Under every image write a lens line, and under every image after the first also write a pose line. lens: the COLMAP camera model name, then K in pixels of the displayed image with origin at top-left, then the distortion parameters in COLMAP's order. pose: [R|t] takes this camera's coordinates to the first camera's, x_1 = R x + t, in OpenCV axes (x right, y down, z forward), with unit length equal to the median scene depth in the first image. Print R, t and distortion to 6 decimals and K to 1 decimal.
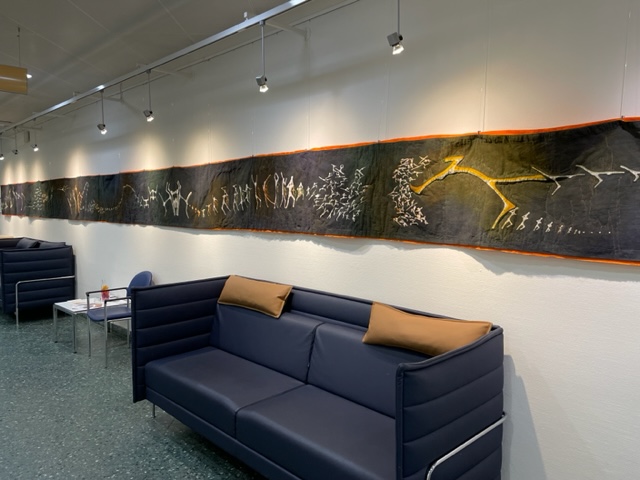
lens RADIAL K [[484.1, 0, 320.5], [0, 484.1, 240.1], [0, 0, 1]] dist [0.031653, -0.011308]
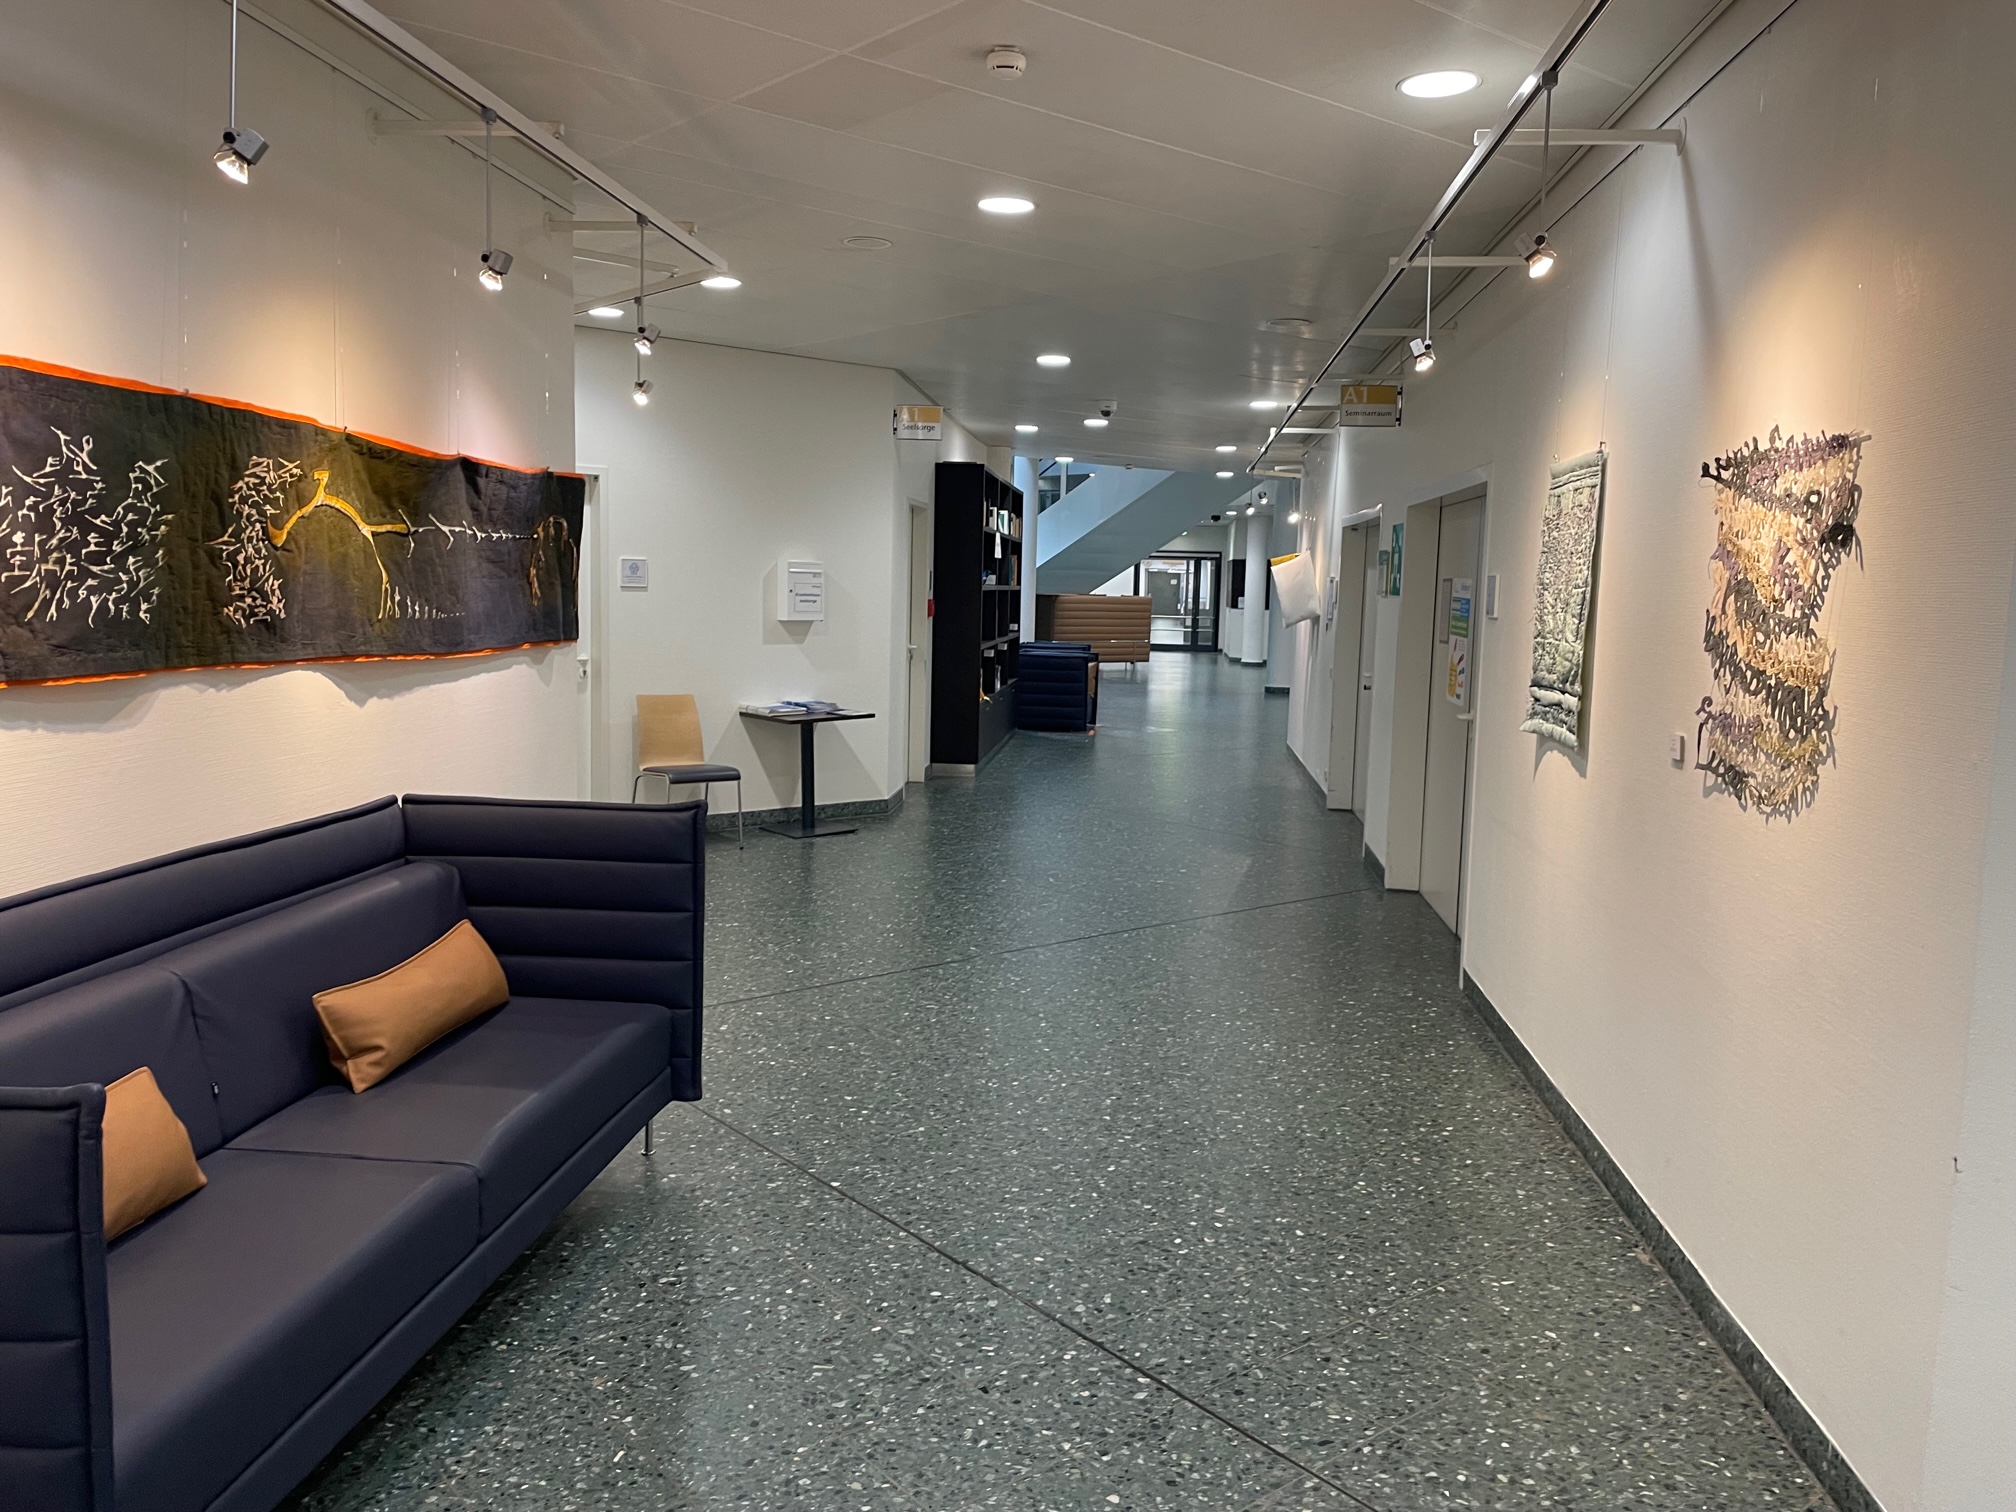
lens RADIAL K [[1525.0, 0, 1009.4], [0, 1525.0, 754.6], [0, 0, 1]] dist [0.031653, -0.011308]
pose [[-0.647823, -0.107584, 0.754156, -1.192443], [0.027944, 0.985955, 0.164656, -0.115886], [-0.761278, 0.127742, -0.635718, 1.346658]]
